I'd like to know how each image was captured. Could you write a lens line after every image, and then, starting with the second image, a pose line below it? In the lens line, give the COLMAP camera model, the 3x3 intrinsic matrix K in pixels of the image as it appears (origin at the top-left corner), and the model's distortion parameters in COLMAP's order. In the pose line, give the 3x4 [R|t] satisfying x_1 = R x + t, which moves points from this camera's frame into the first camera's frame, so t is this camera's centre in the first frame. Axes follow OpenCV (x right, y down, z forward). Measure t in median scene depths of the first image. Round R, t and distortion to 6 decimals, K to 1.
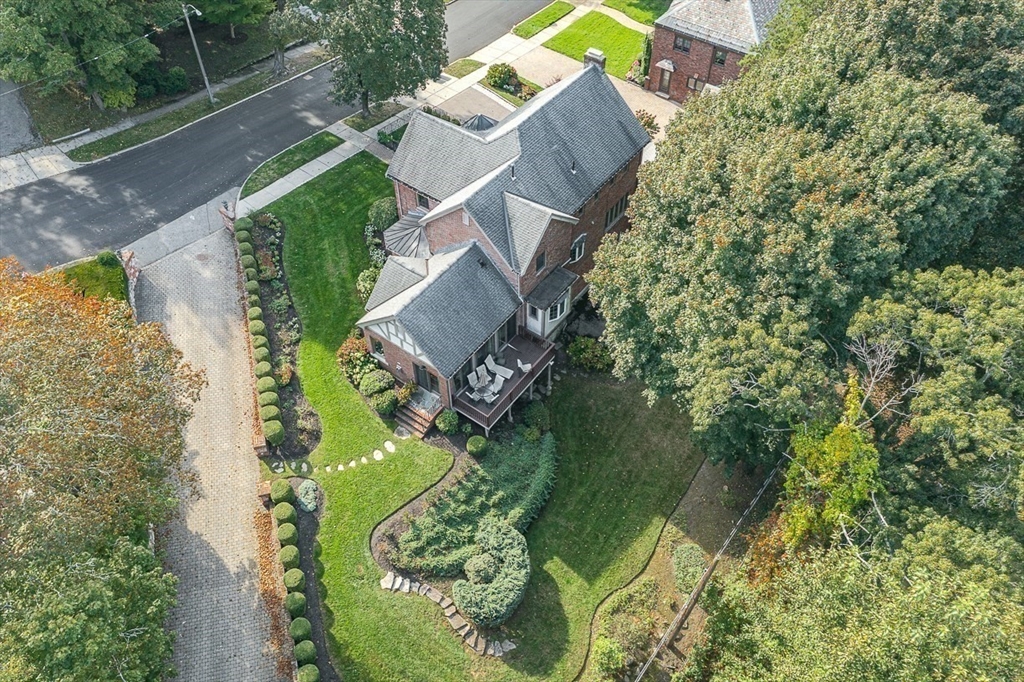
lens RADIAL K [[803.1, 0, 516.3], [0, 803.1, 341.4], [0, 0, 1]] dist [0.014152, 0.008915]
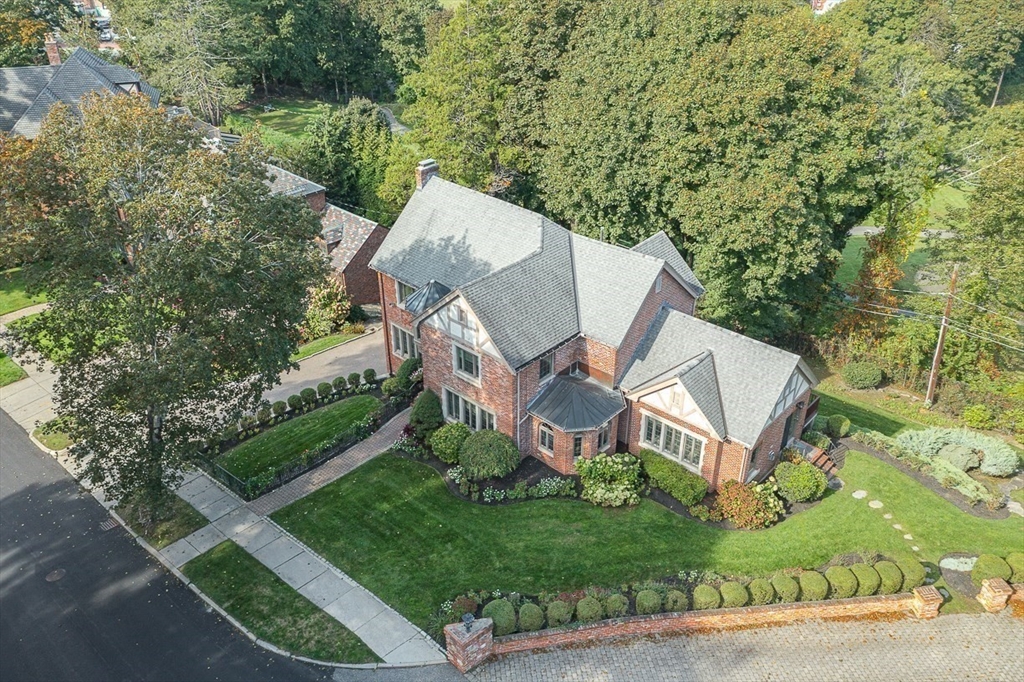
lens RADIAL K [[819.7, 0, 511.3], [0, 819.7, 316.2], [0, 0, 1]] dist [0.005069, 0.007484]
pose [[0.095913, -0.472998, 0.875828, -0.856351], [0.763460, 0.599536, 0.240177, -0.460210], [-0.638694, 0.645623, 0.418618, 0.774032]]
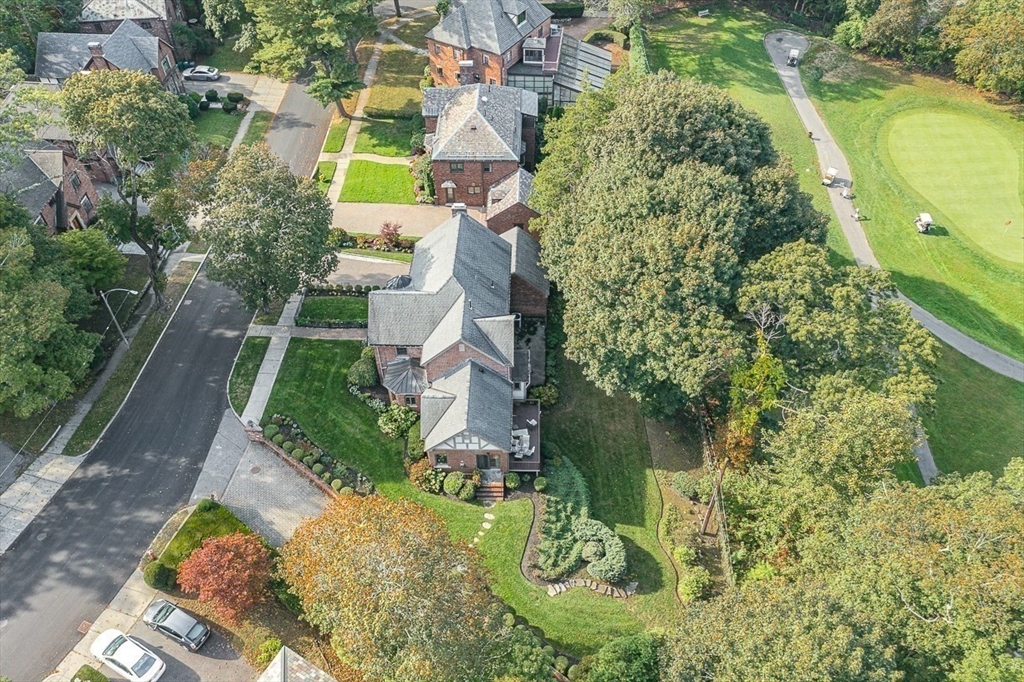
lens RADIAL K [[803.1, 0, 516.3], [0, 803.1, 341.4], [0, 0, 1]] dist [0.014152, 0.008915]
pose [[0.815278, -0.426542, 0.391643, -0.548337], [0.446000, 0.893895, 0.045118, -0.187447], [-0.369332, 0.137889, 0.919010, -0.354139]]
